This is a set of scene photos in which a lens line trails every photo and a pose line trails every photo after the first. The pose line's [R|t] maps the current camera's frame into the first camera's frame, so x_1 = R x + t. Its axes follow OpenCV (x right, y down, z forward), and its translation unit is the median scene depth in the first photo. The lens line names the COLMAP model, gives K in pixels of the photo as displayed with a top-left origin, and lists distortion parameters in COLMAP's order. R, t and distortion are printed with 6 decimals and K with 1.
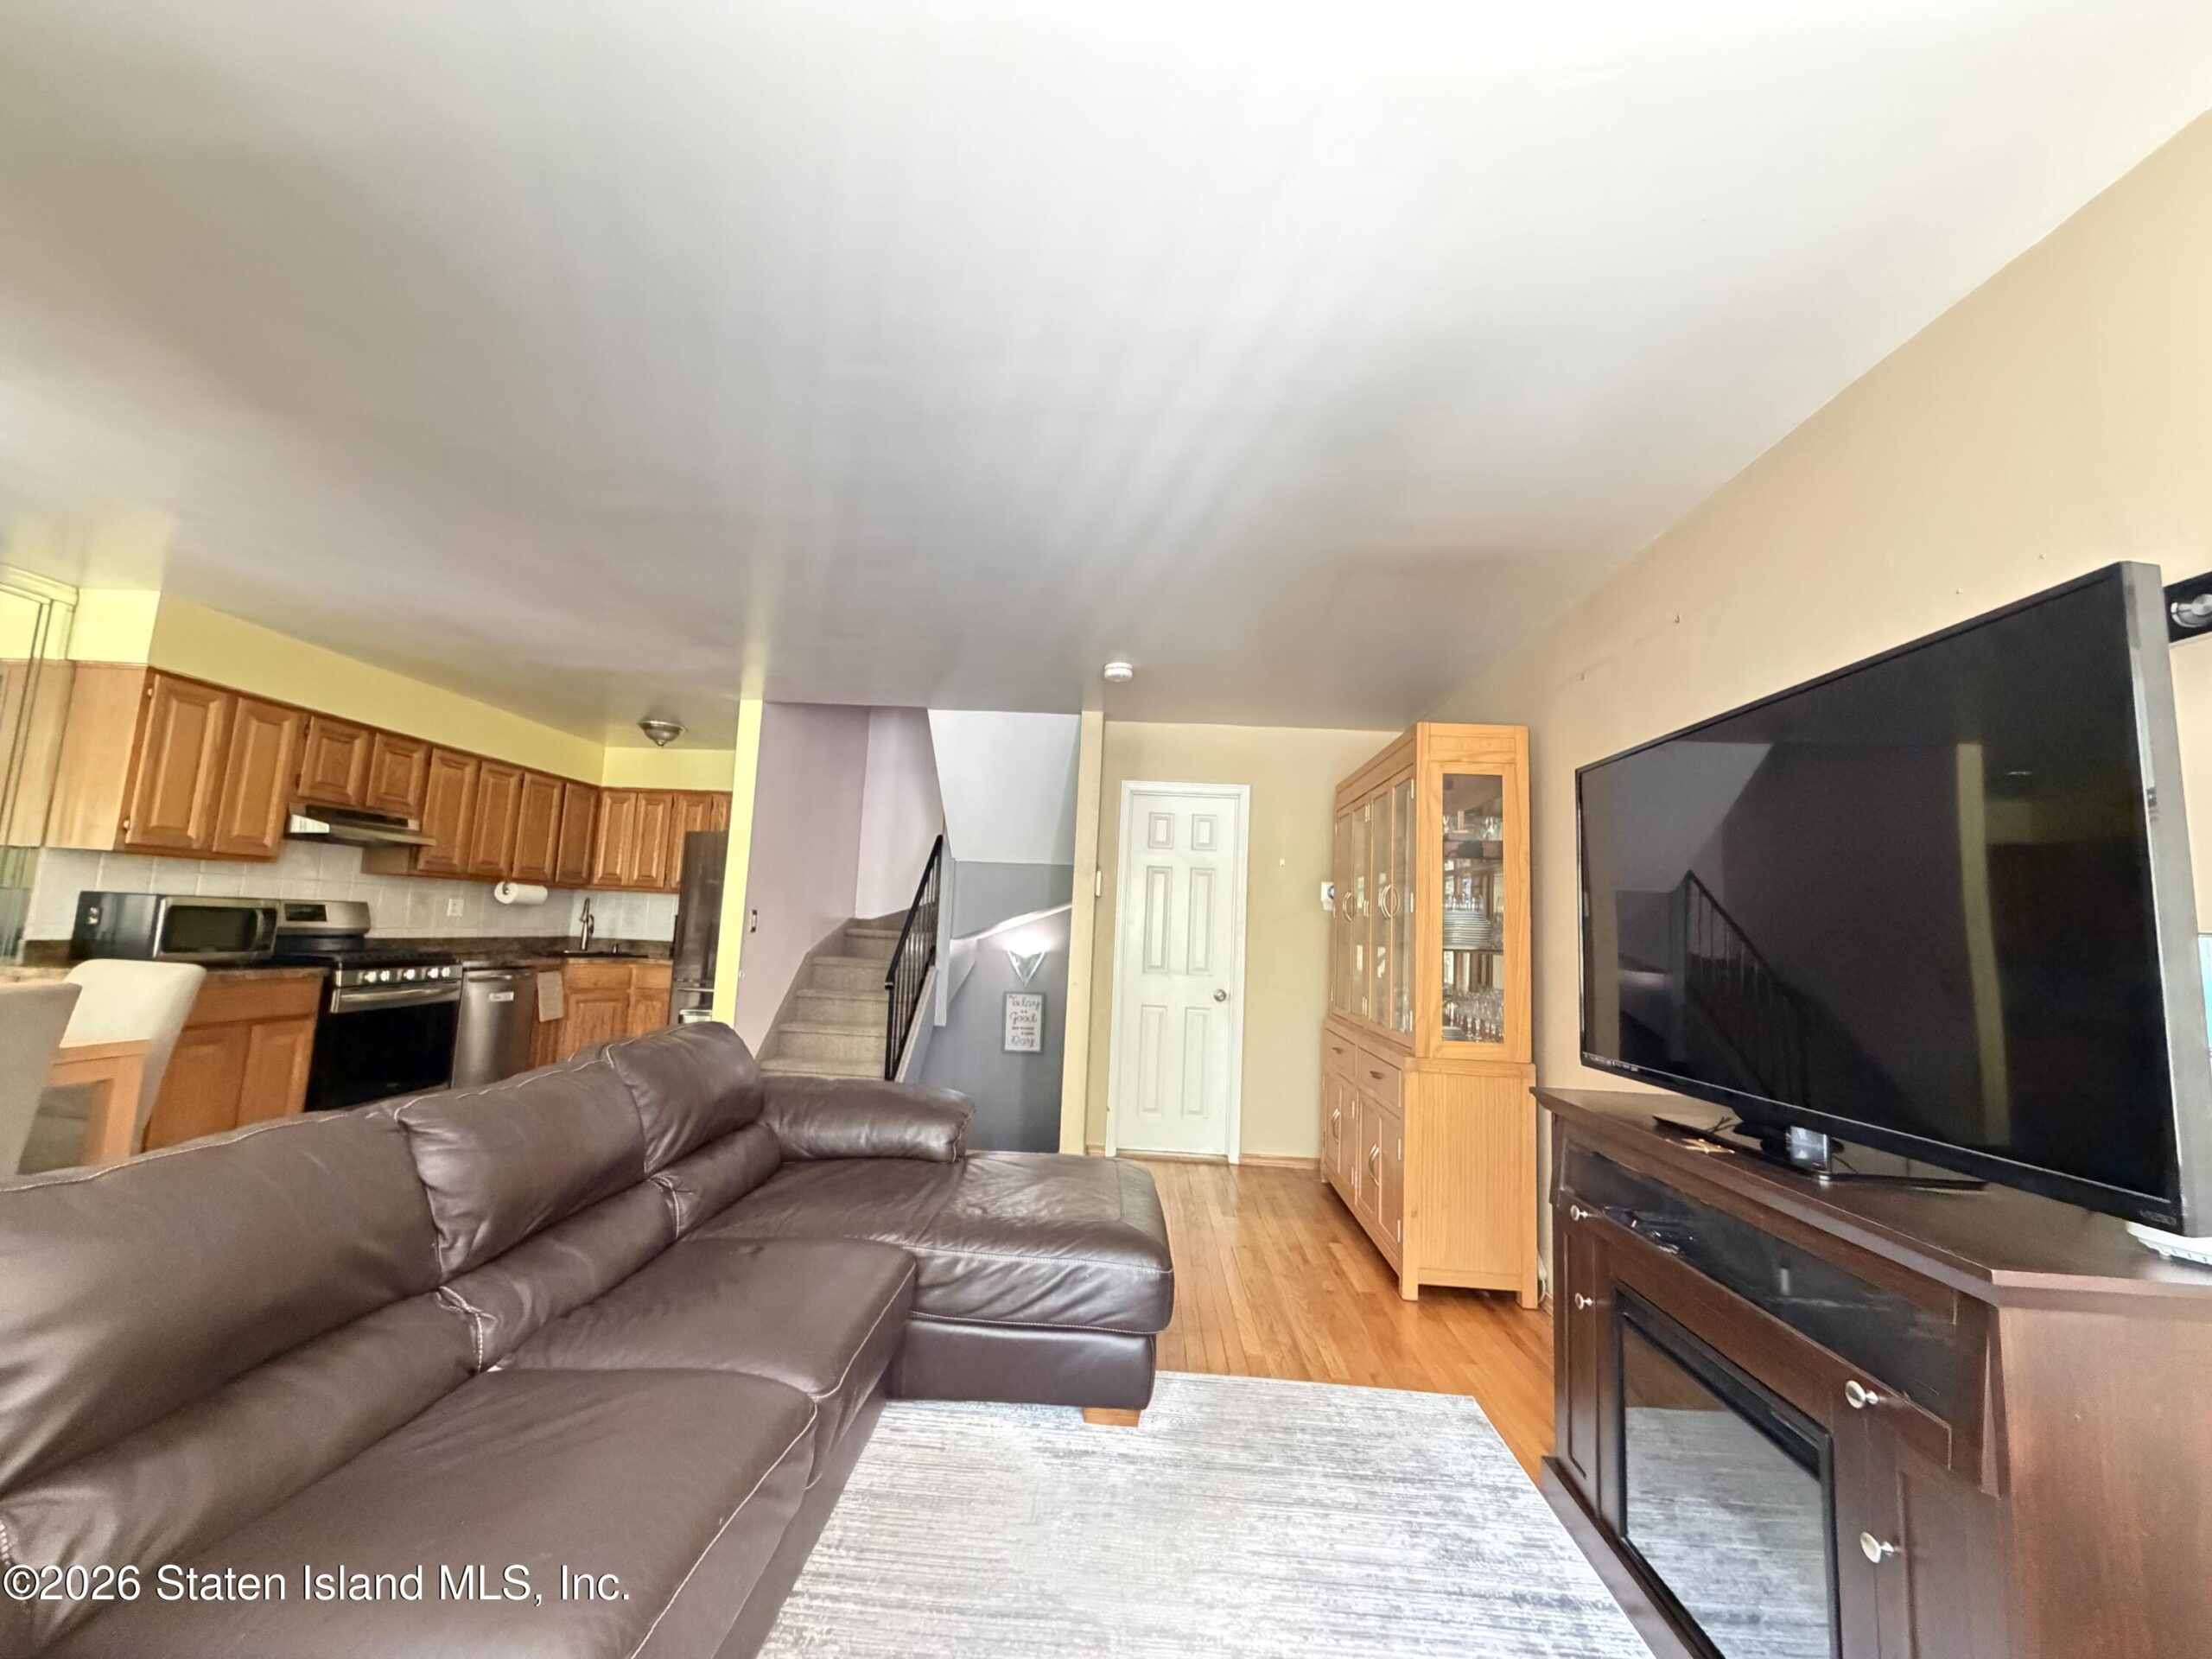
lens RADIAL K [[882.6, 0, 1098.5], [0, 882.6, 831.6], [0, 0, 1]] dist [0.000109, 0.000029]
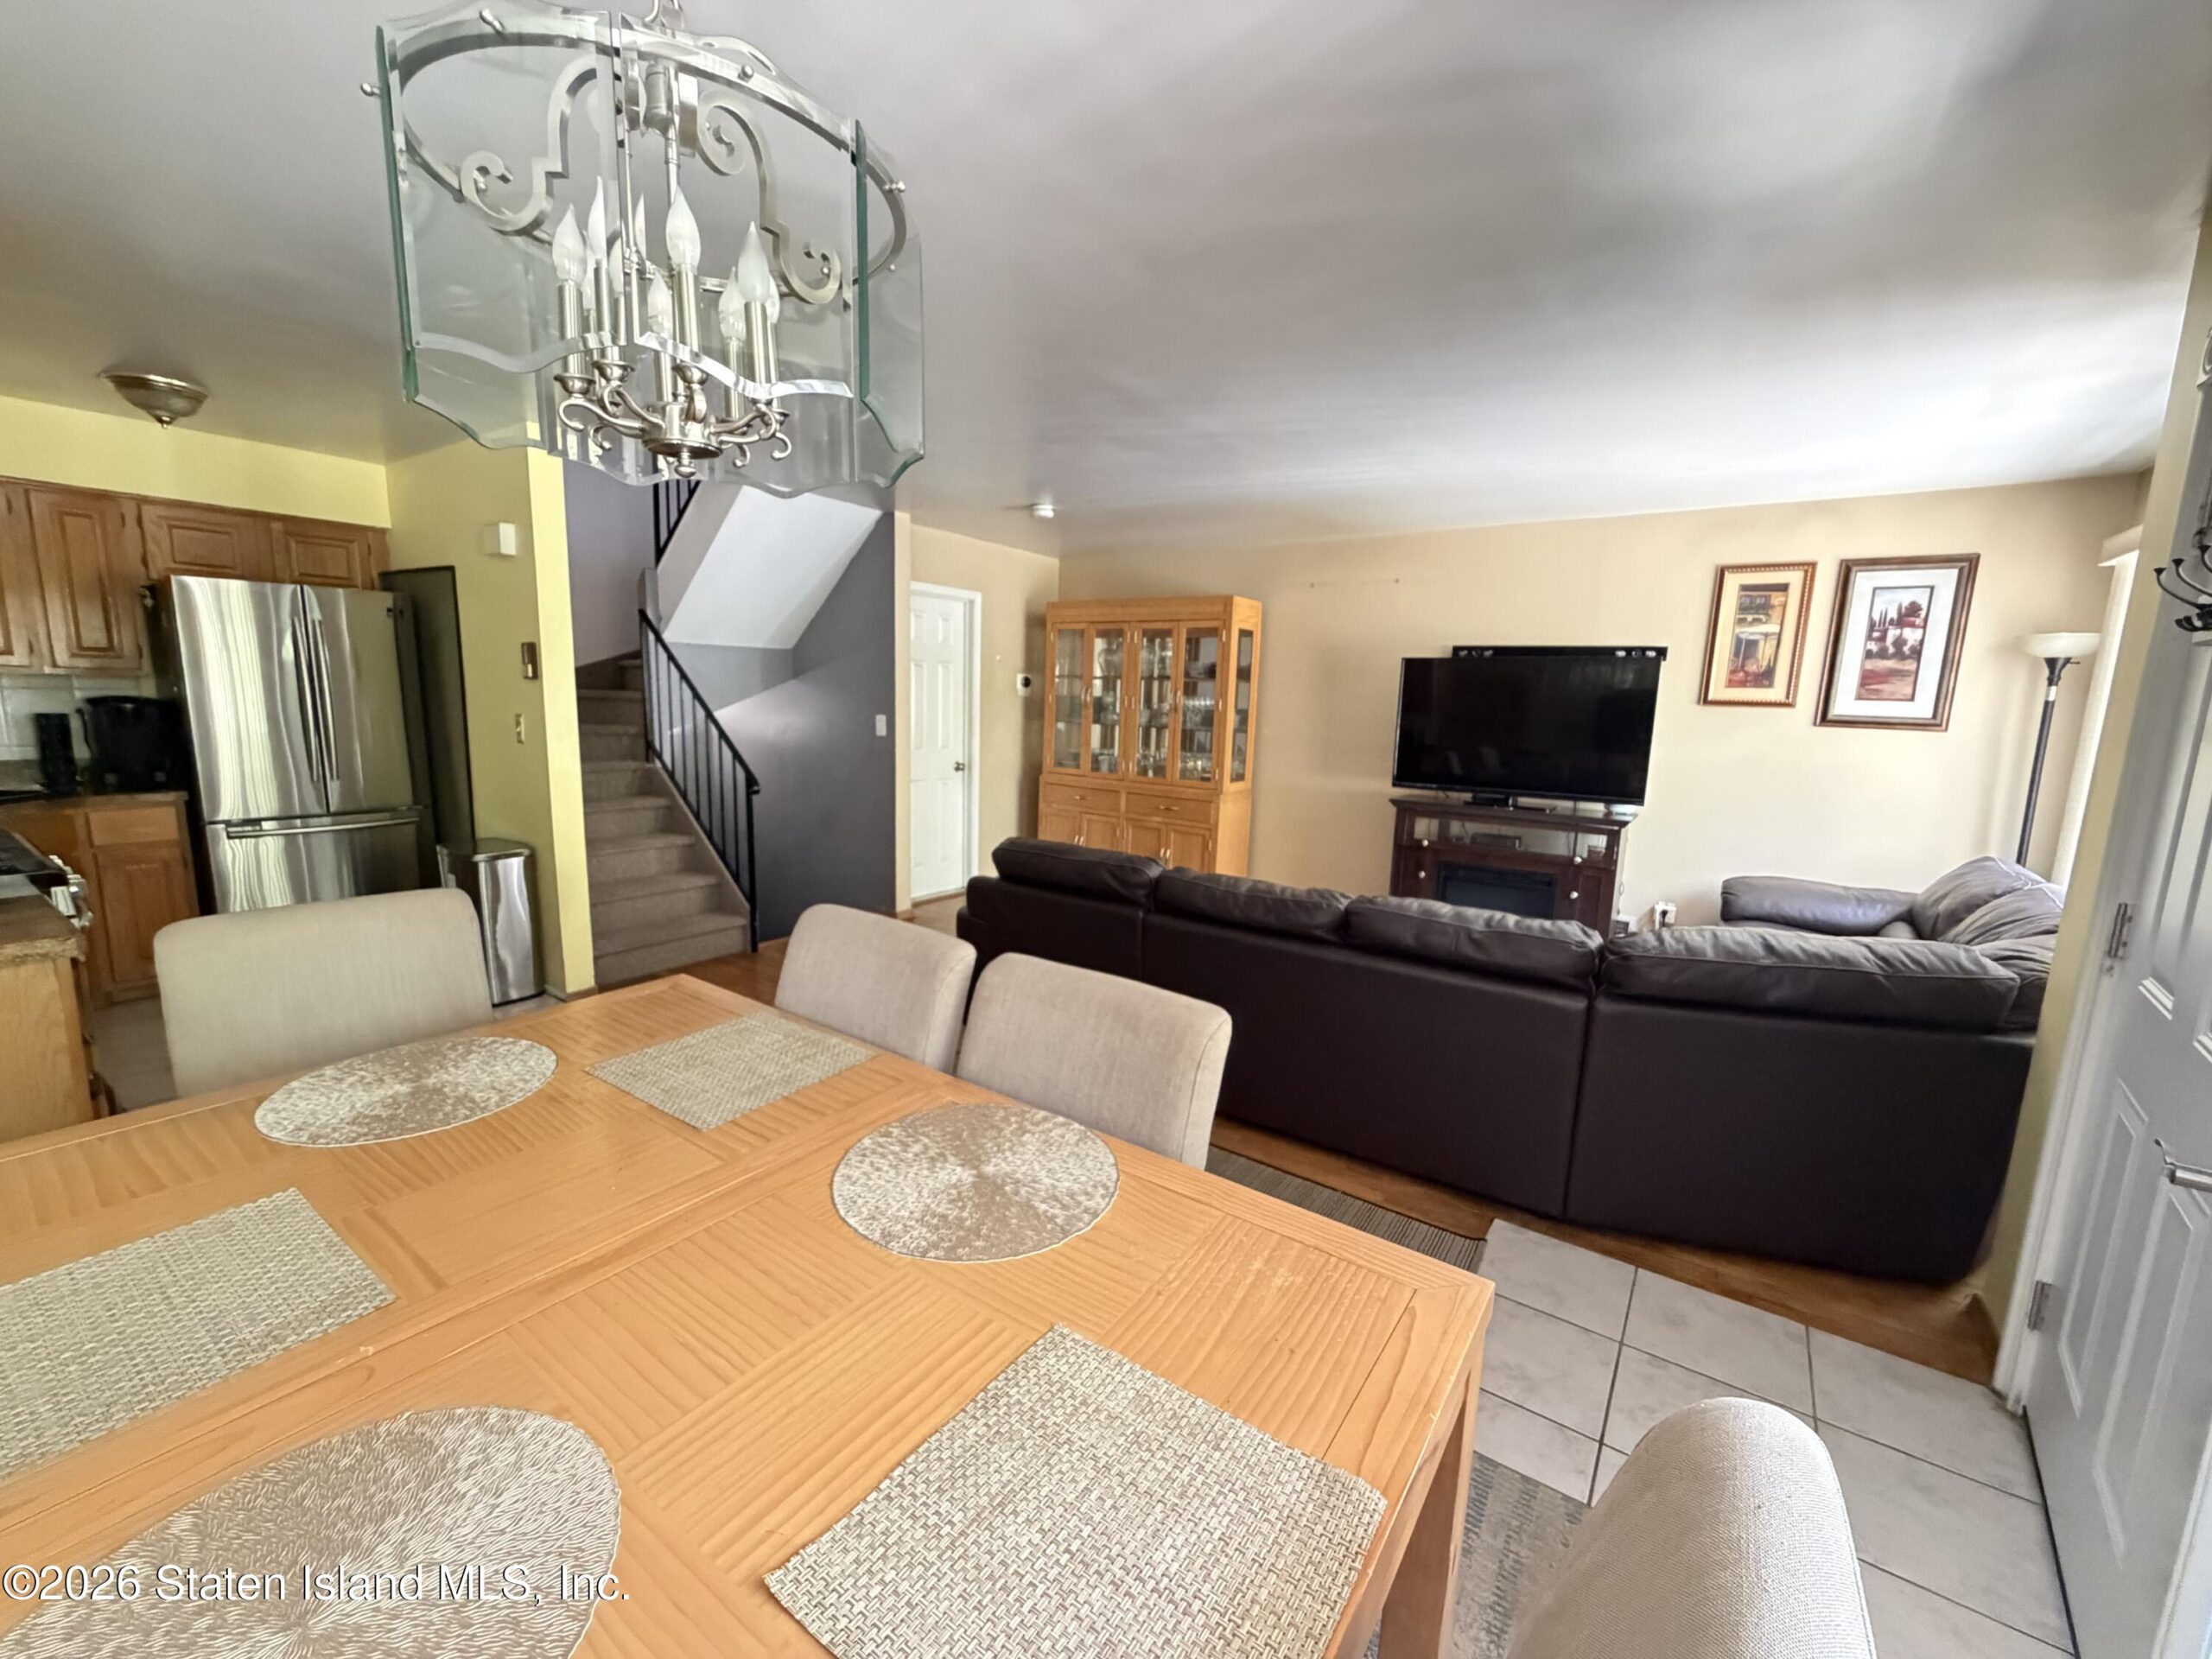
lens RADIAL K [[882.6, 0, 1098.5], [0, 882.6, 831.6], [0, 0, 1]] dist [0.000109, 0.000029]
pose [[0.536787, -0.156269, 0.829120, -0.813211], [-0.102934, 0.963228, 0.248187, -0.055449], [-0.837415, -0.218568, 0.500963, 0.194530]]
